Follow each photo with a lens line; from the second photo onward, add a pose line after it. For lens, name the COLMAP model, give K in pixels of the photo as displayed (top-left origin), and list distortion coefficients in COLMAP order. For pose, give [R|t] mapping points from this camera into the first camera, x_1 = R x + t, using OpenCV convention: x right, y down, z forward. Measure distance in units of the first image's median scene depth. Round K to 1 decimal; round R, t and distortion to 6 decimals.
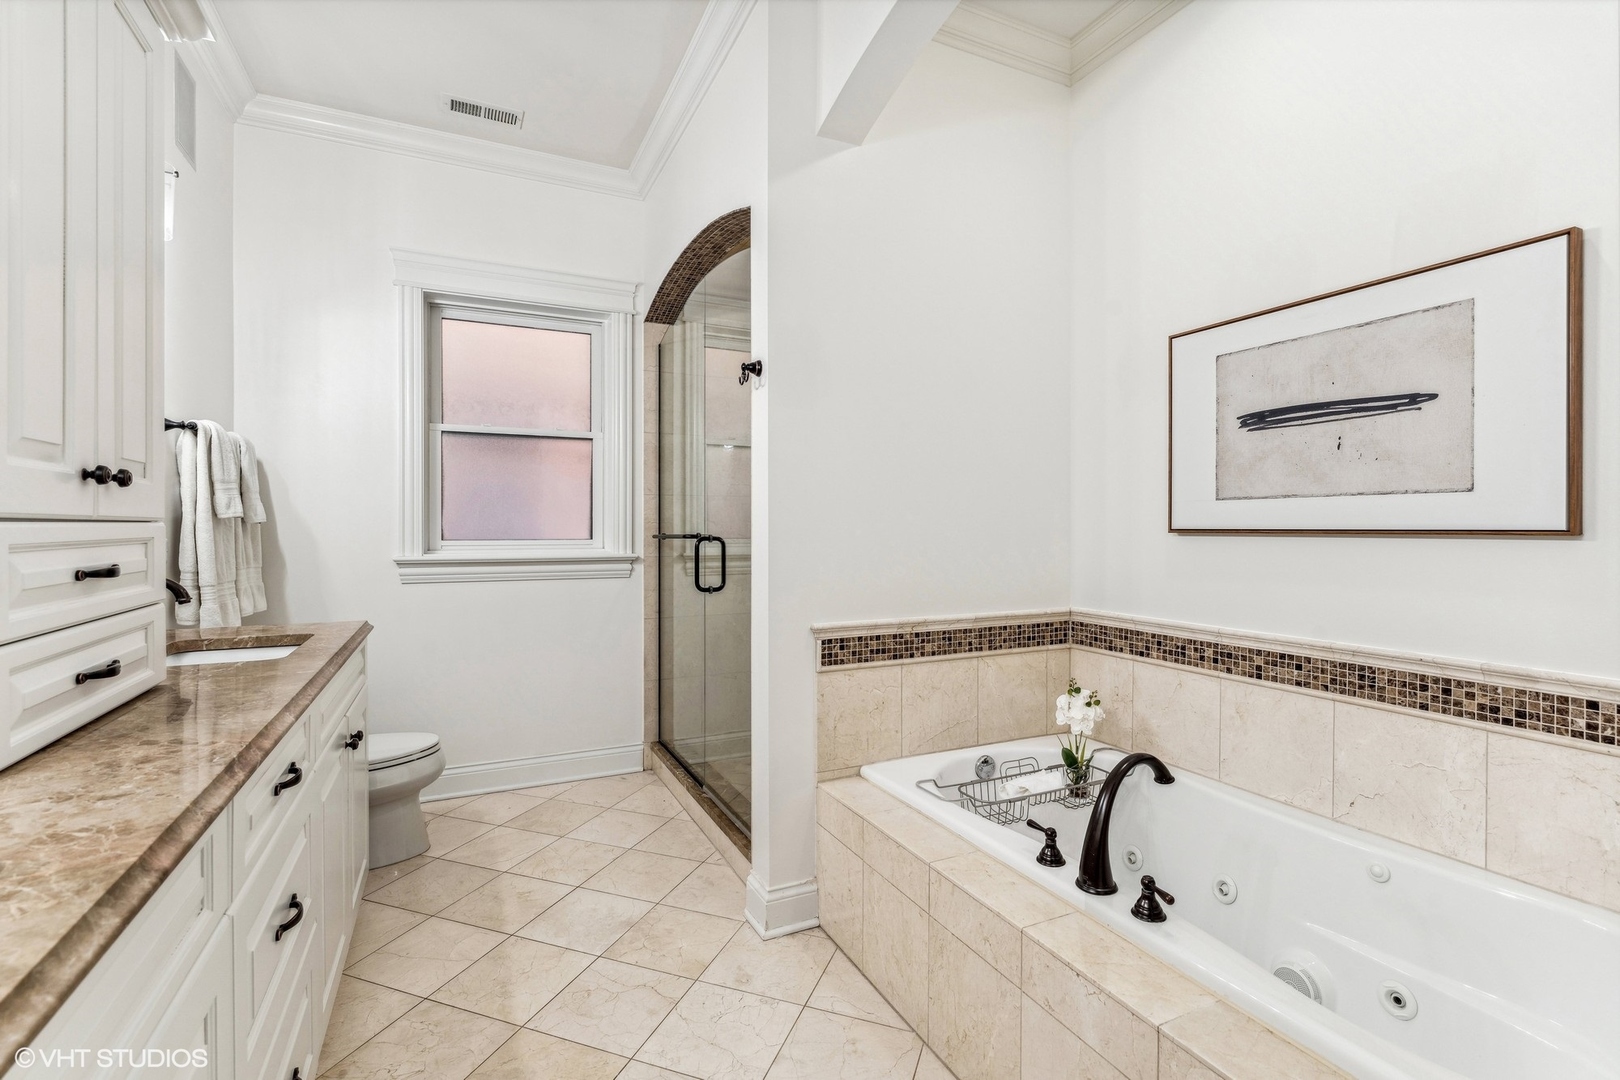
lens RADIAL K [[730.2, 0, 802.1], [0, 730.2, 527.6], [0, 0, 1]] dist [-0.003268, 0.000491]
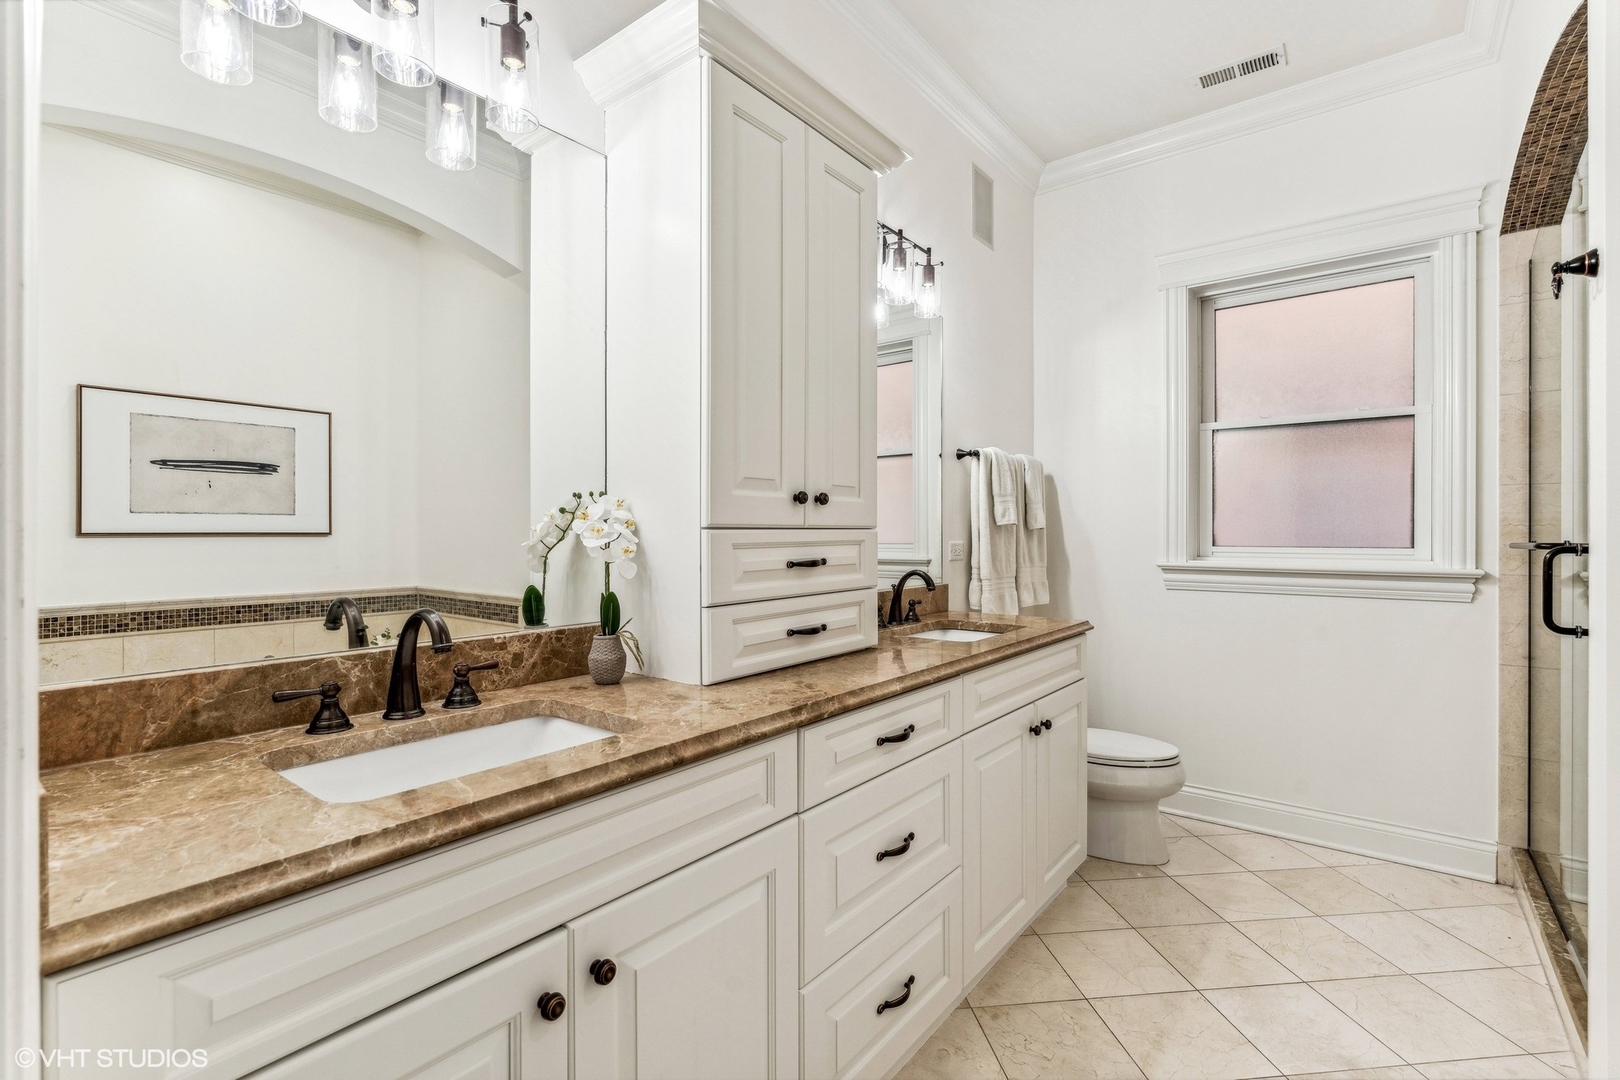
lens RADIAL K [[736.1, 0, 806.4], [0, 736.1, 530.4], [0, 0, 1]] dist [-0.002231, 0.000162]
pose [[0.441982, -0.003008, -0.897019, 0.151840], [0.000687, 0.999995, -0.003014, -0.000560], [0.897024, 0.000716, 0.441982, 0.133159]]
